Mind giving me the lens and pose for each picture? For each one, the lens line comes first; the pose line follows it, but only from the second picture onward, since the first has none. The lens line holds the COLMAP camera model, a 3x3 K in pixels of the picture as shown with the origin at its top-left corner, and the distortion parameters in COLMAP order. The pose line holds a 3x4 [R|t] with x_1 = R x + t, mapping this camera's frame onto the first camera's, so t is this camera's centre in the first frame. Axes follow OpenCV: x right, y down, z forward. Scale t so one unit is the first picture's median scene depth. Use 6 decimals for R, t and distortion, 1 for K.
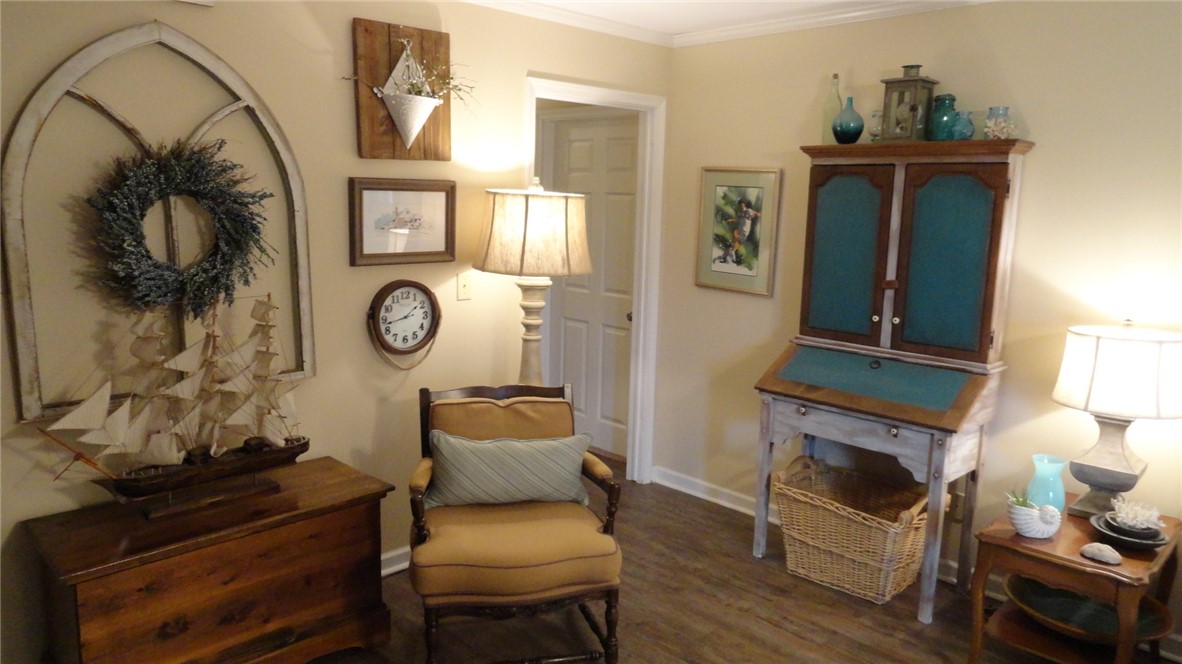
lens RADIAL K [[815.1, 0, 596.6], [0, 815.1, 331.7], [0, 0, 1]] dist [-0.002084, 0.010411]
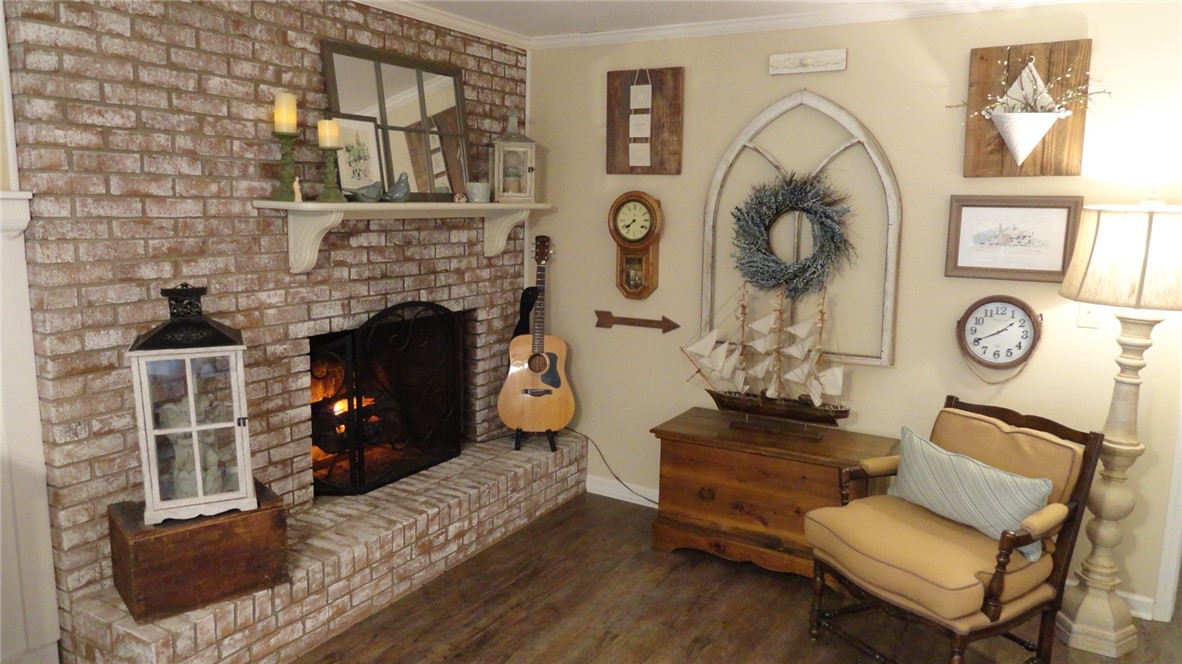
lens RADIAL K [[815.1, 0, 596.6], [0, 815.1, 331.7], [0, 0, 1]] dist [-0.002084, 0.010411]
pose [[0.259205, 0.135984, -0.956201, 0.614077], [-0.171934, 0.980722, 0.092864, -0.027487], [0.950395, 0.140333, 0.277588, 0.253093]]
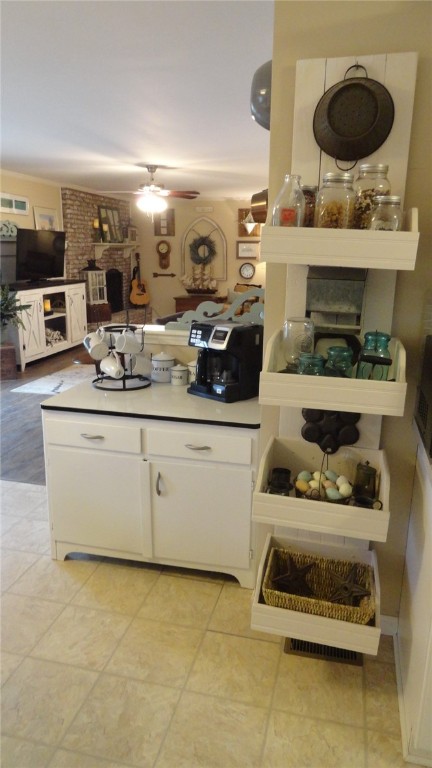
lens RADIAL K [[529.6, 0, 217.3], [0, 529.6, 388.4], [0, 0, 1]] dist [-0.002084, 0.010411]
pose [[0.520273, 0.200130, -0.830219, 2.398758], [-0.137656, 0.979094, 0.149752, 0.217244], [0.842833, 0.036373, 0.536945, -0.778720]]
